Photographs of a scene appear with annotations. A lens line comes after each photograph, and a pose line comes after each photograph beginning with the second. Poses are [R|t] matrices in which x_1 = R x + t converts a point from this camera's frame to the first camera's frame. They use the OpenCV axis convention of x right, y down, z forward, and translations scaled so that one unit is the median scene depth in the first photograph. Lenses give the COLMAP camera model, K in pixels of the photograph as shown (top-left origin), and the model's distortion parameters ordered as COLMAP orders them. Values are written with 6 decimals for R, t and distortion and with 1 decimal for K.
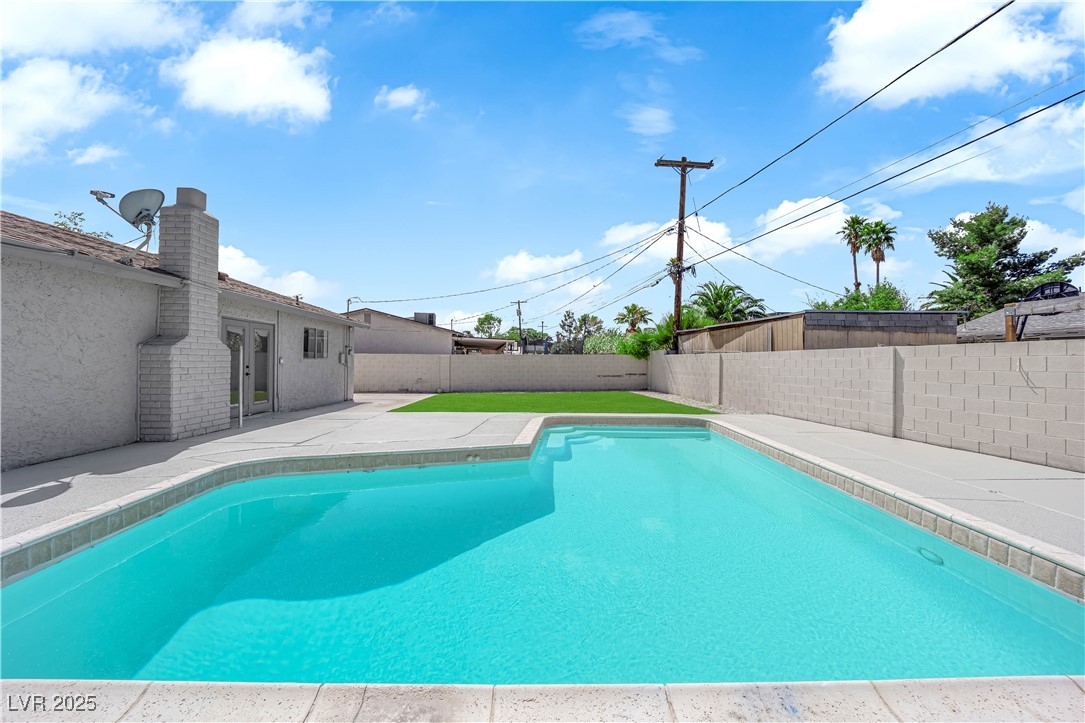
lens RADIAL K [[442.9, 0, 542.5], [0, 442.9, 361.5], [0, 0, 1]] dist [-0.021148, -0.000462]
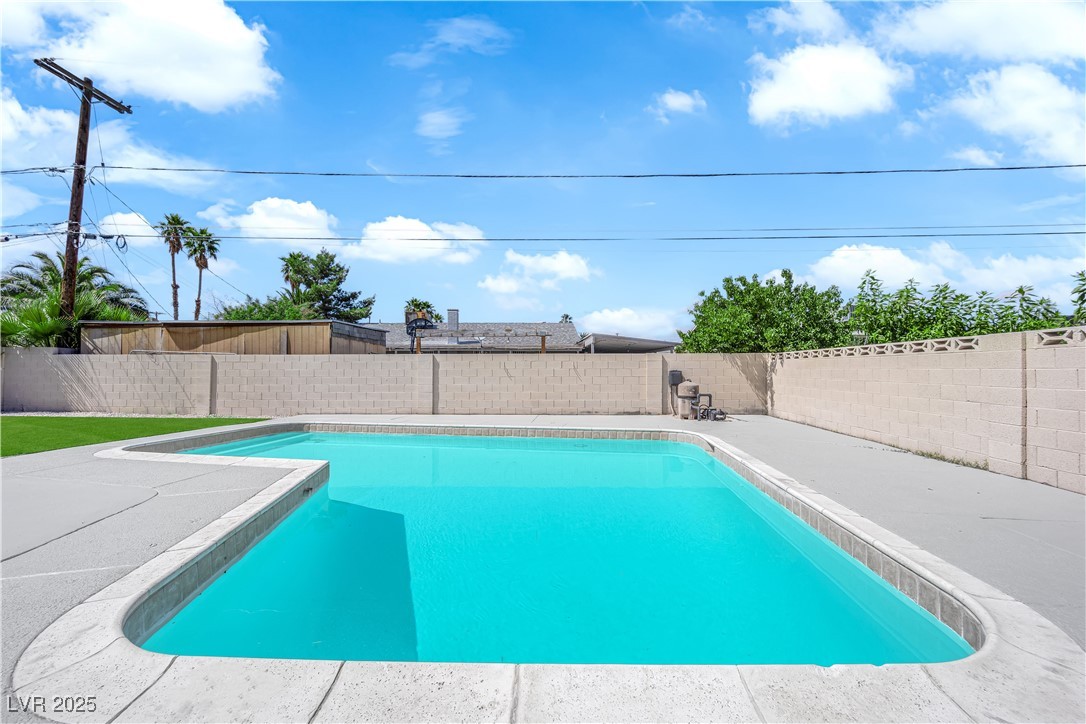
lens RADIAL K [[446.7, 0, 543.0], [0, 446.7, 362.0], [0, 0, 1]] dist [-0.009428, -0.003138]
pose [[0.133204, 0.014158, 0.990988, -0.256947], [0.001775, 0.999893, -0.014524, 0.006282], [-0.991087, 0.003694, 0.133164, 0.162185]]
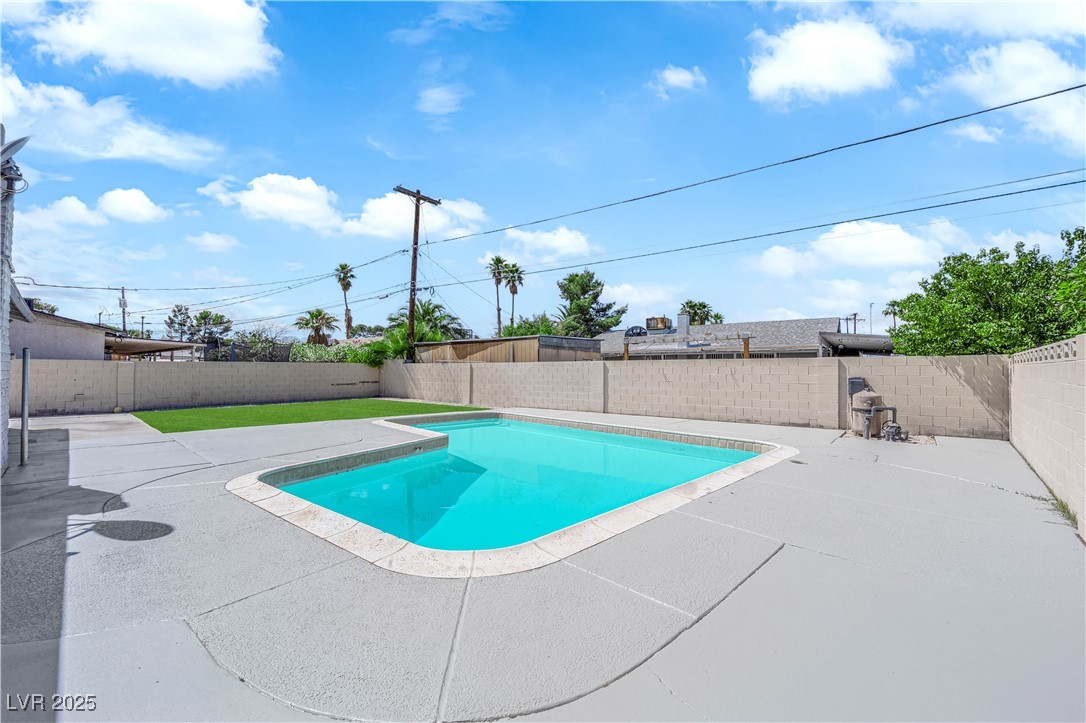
lens RADIAL K [[446.7, 0, 543.0], [0, 446.7, 361.5], [0, 0, 1]] dist [-0.009428, -0.003138]
pose [[0.704942, 0.011037, 0.709179, -0.244362], [0.001429, 0.999855, -0.016981, -0.000790], [-0.709263, 0.012985, 0.704824, -0.033514]]
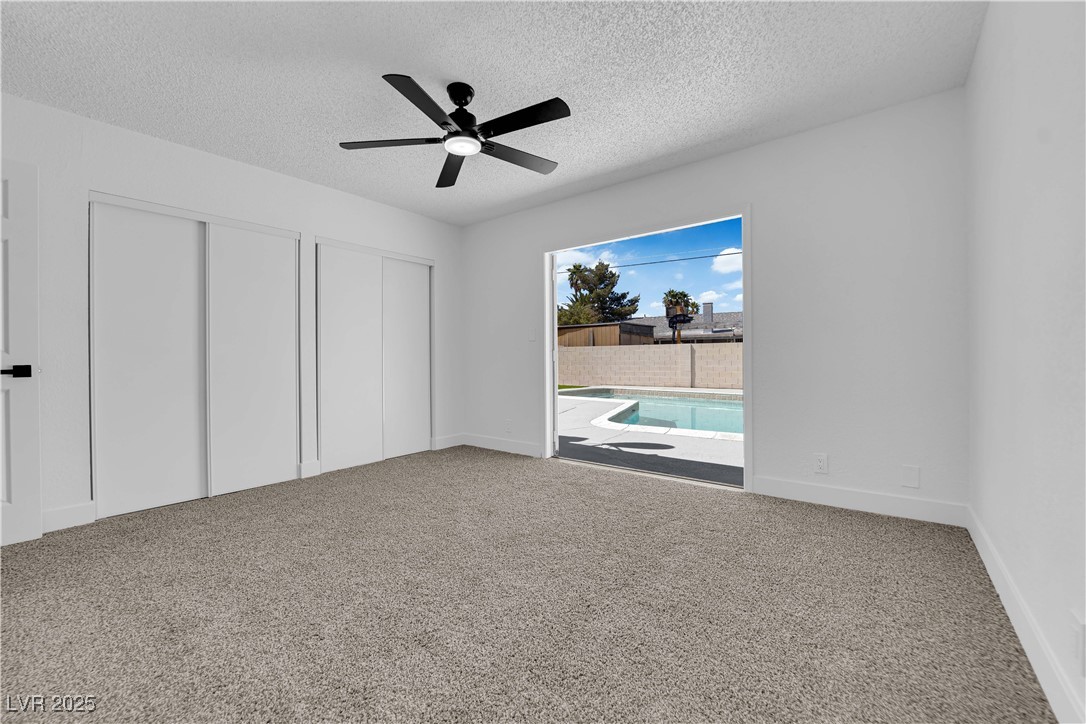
lens RADIAL K [[446.7, 0, 543.0], [0, 446.7, 362.0], [0, 0, 1]] dist [-0.009428, -0.003138]
pose [[0.638398, -0.014346, 0.769572, -0.489767], [0.009188, 0.999897, 0.011018, 0.008589], [-0.769651, 0.000037, 0.638464, 0.073474]]
